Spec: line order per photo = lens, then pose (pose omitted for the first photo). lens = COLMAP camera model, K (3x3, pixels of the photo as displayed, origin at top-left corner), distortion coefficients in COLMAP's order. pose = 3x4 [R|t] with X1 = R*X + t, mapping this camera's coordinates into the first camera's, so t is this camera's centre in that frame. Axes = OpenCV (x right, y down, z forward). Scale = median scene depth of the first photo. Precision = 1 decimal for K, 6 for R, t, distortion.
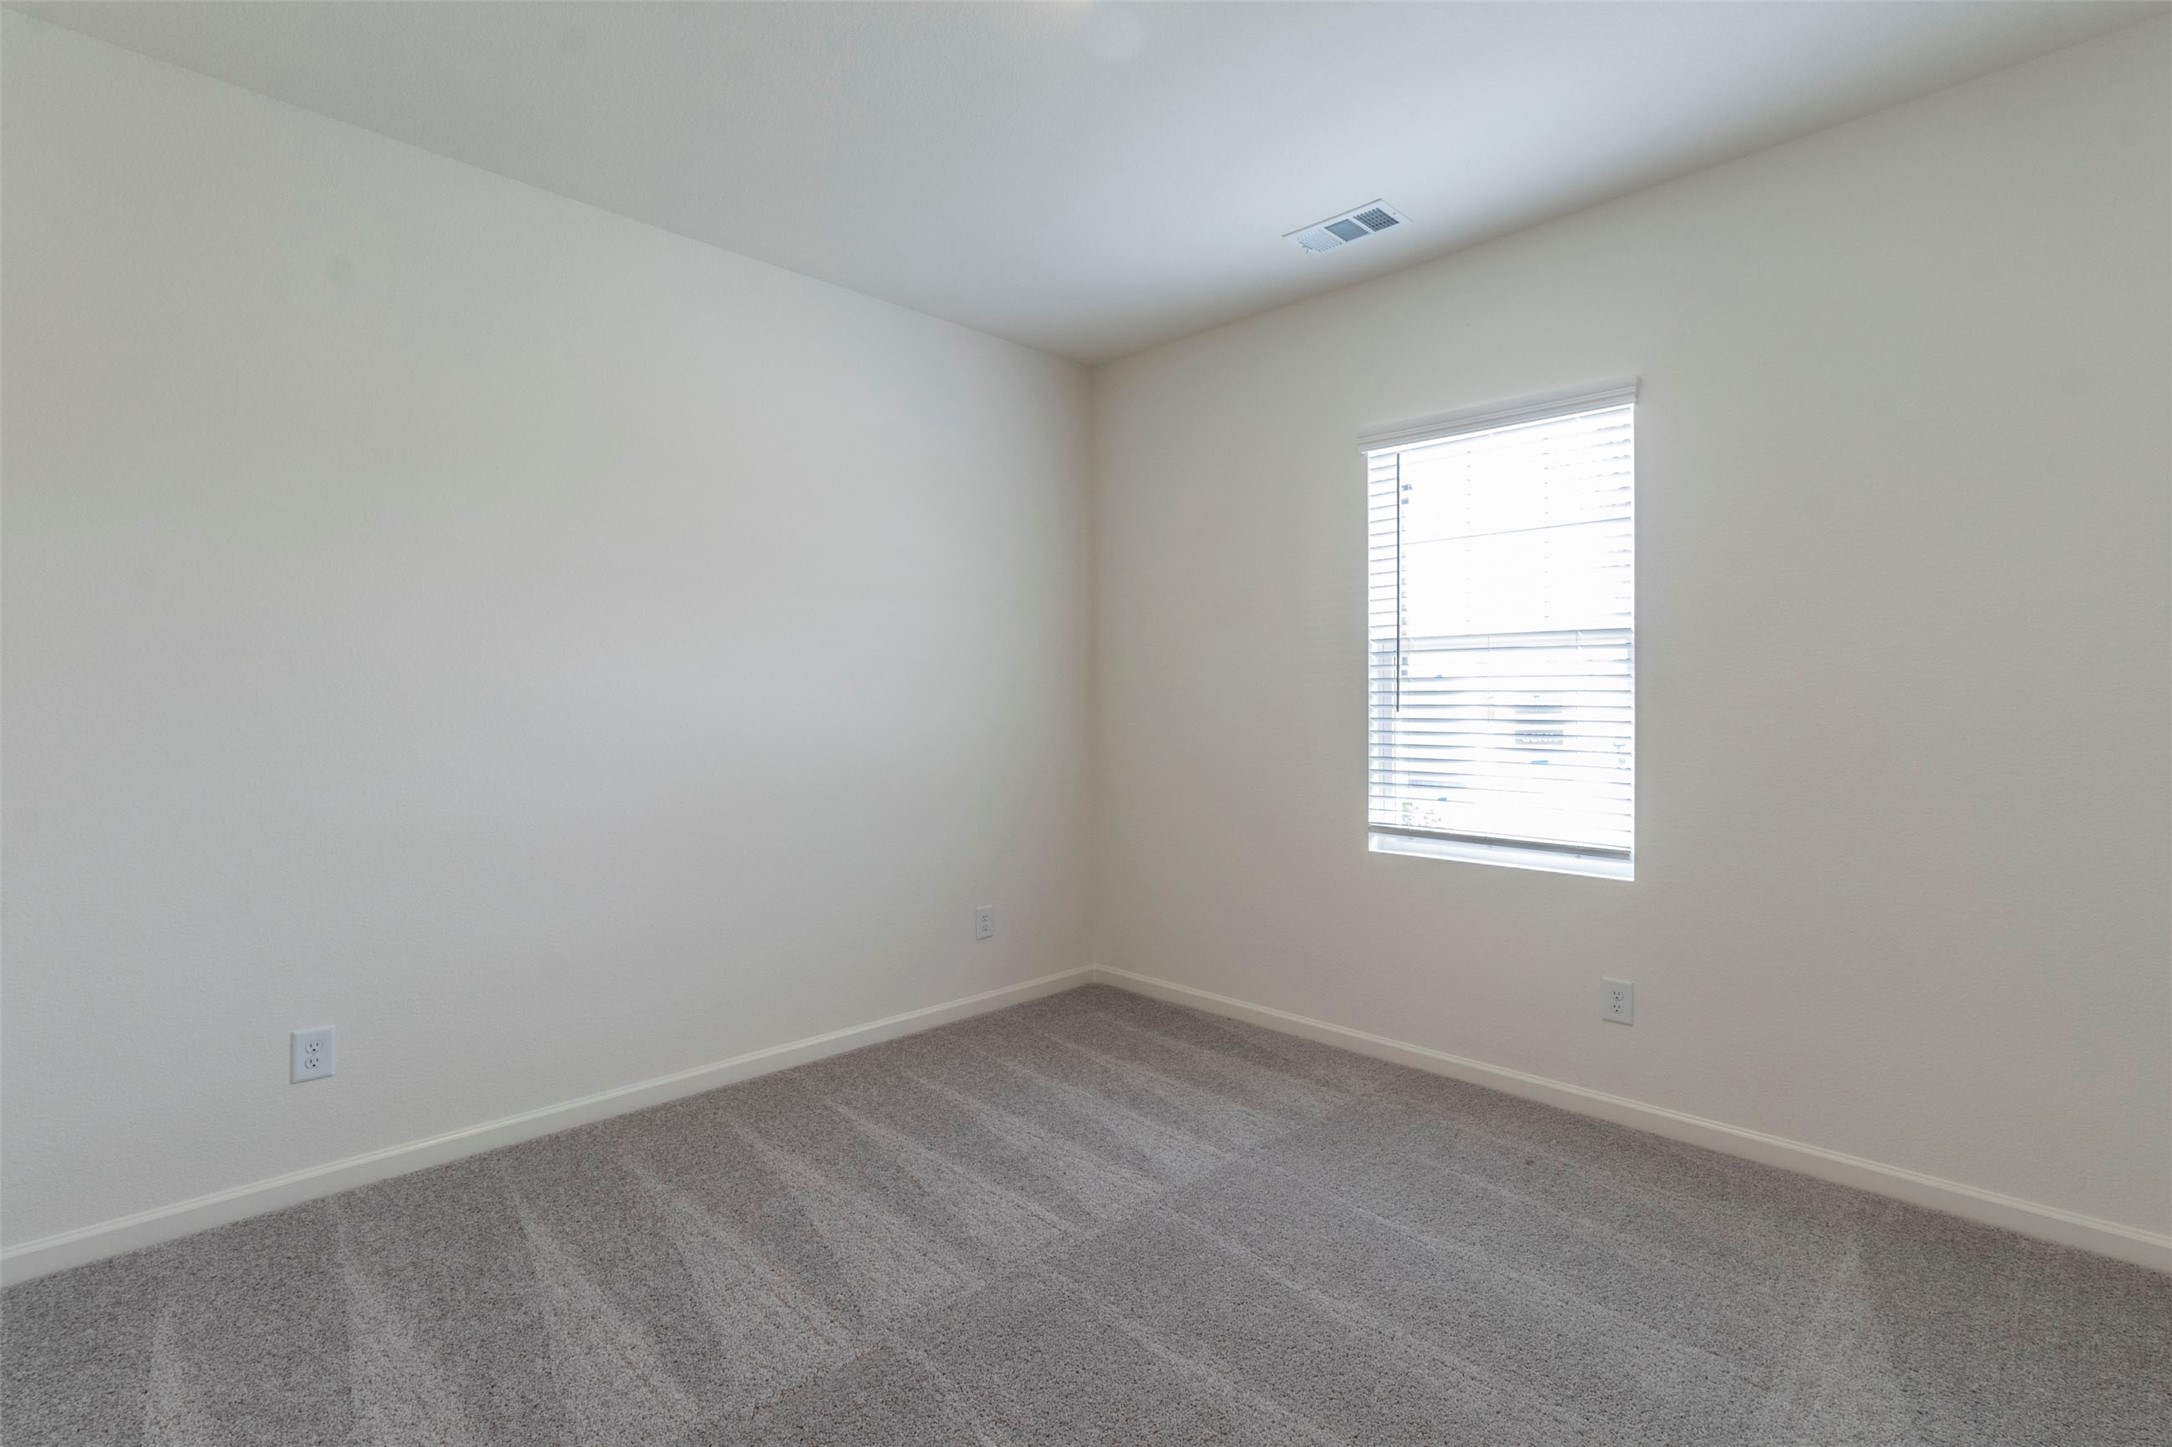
lens RADIAL K [[984.0, 0, 1101.5], [0, 984.0, 714.3], [0, 0, 1]] dist [0.001181, 0.000280]
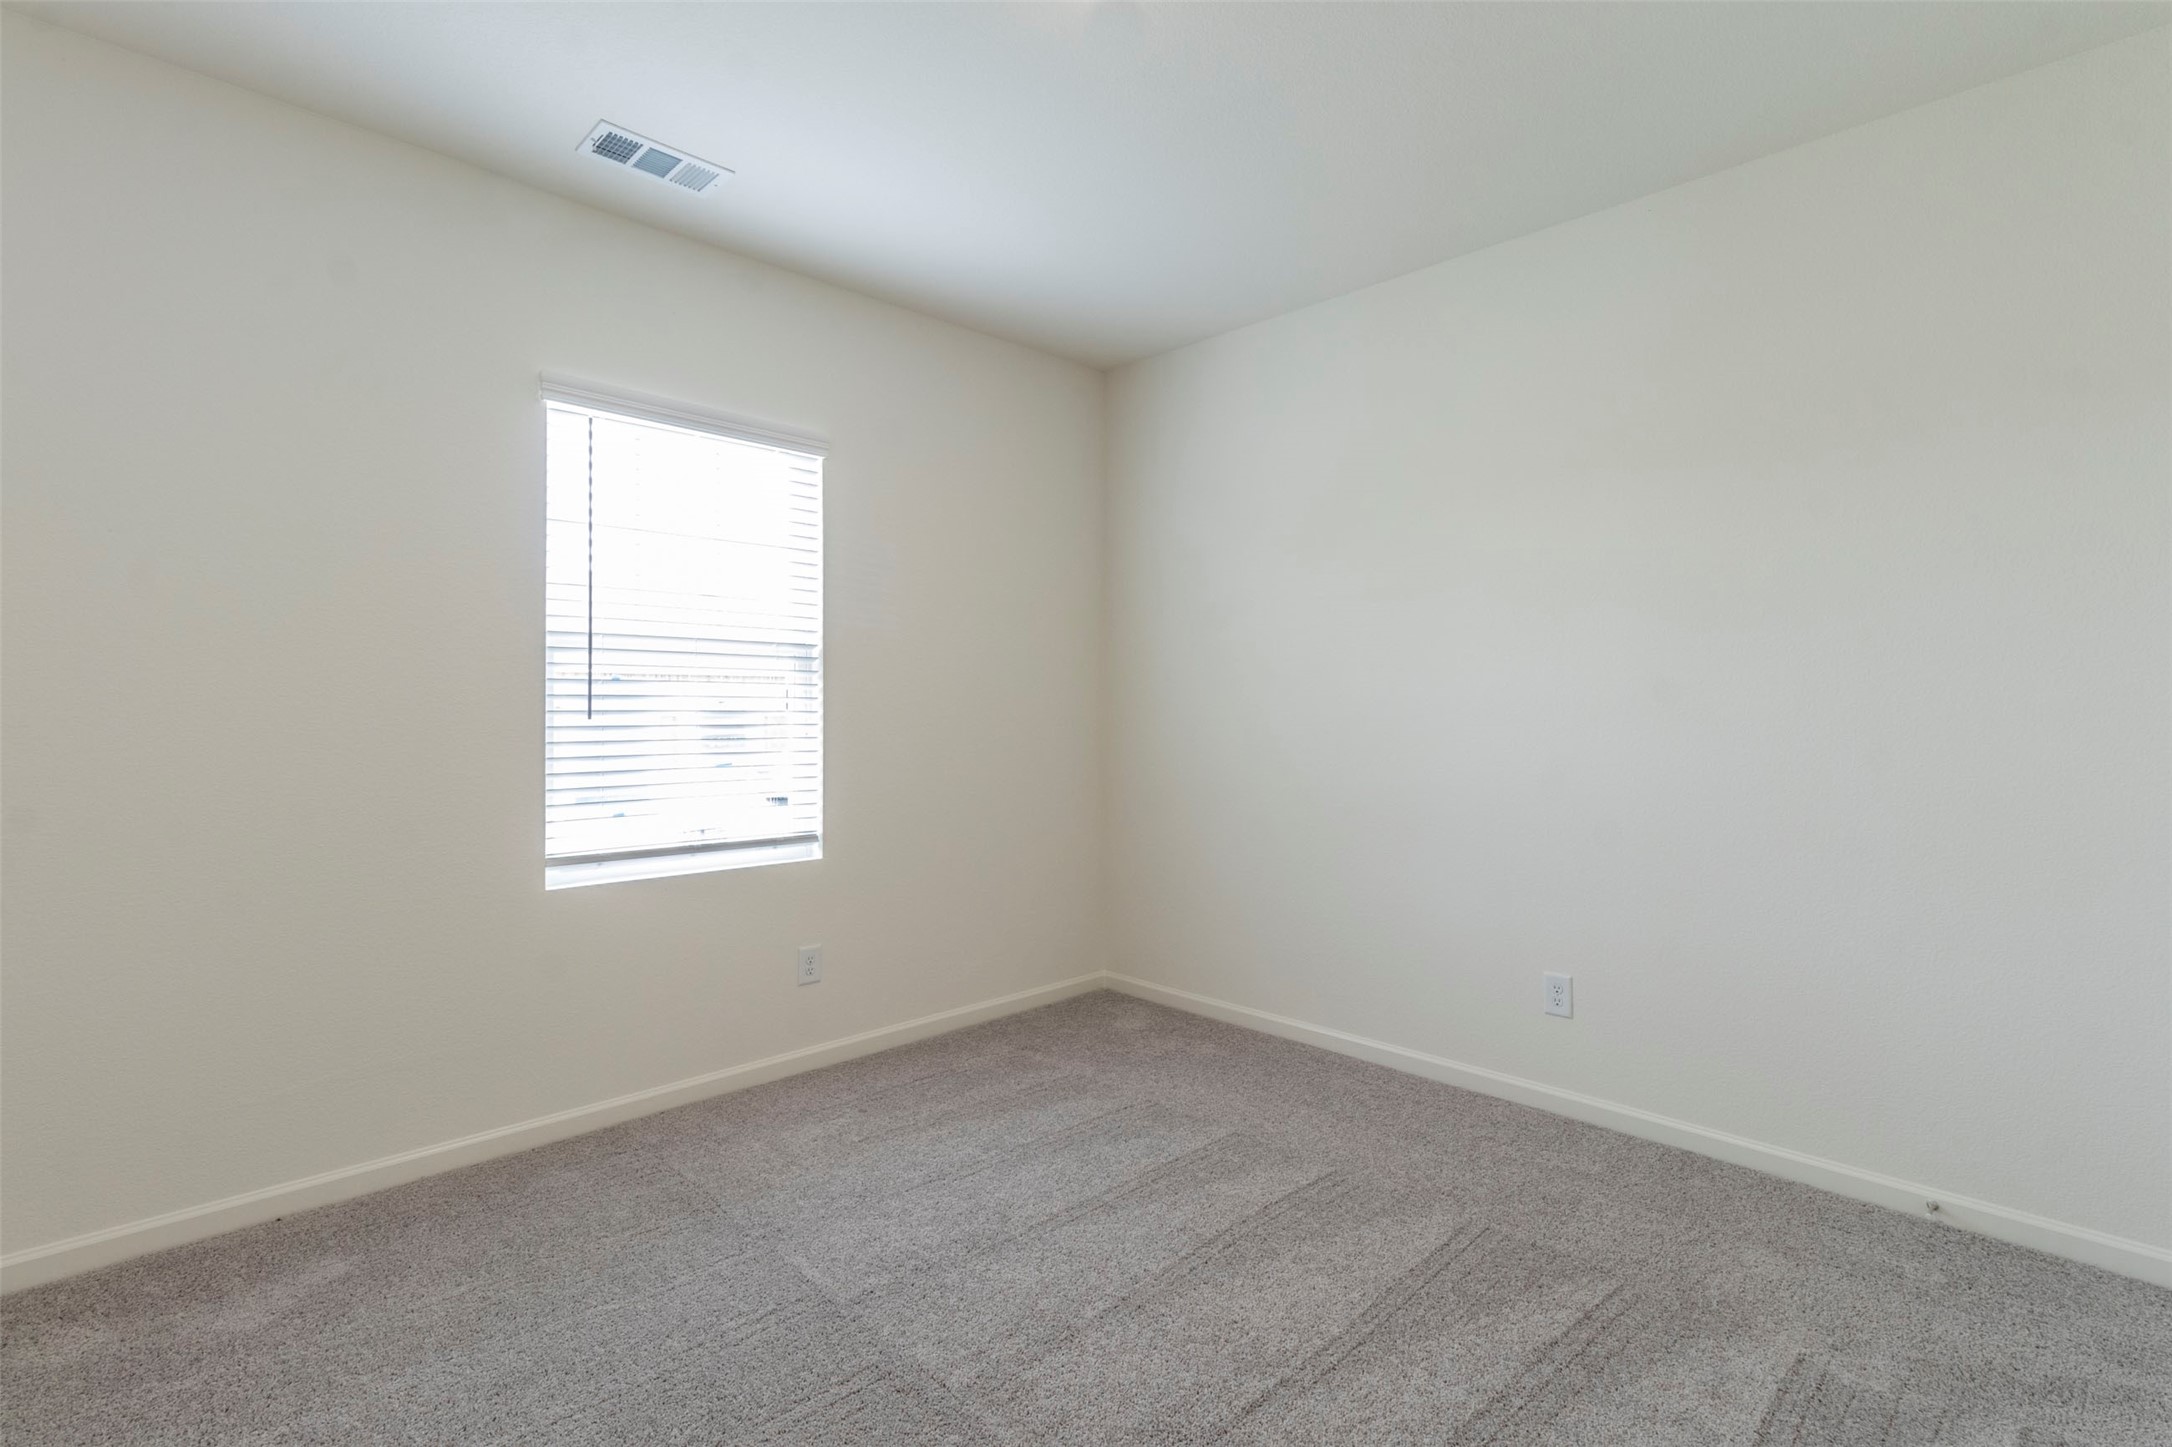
lens RADIAL K [[1022.6, 0, 1058.1], [0, 1022.6, 705.6], [0, 0, 1]] dist [0.003693, 0.000711]
pose [[0.060761, 0.005229, 0.998139, -0.597365], [0.016001, 0.999853, -0.006212, -0.001831], [-0.998024, 0.016348, 0.060668, 0.572753]]
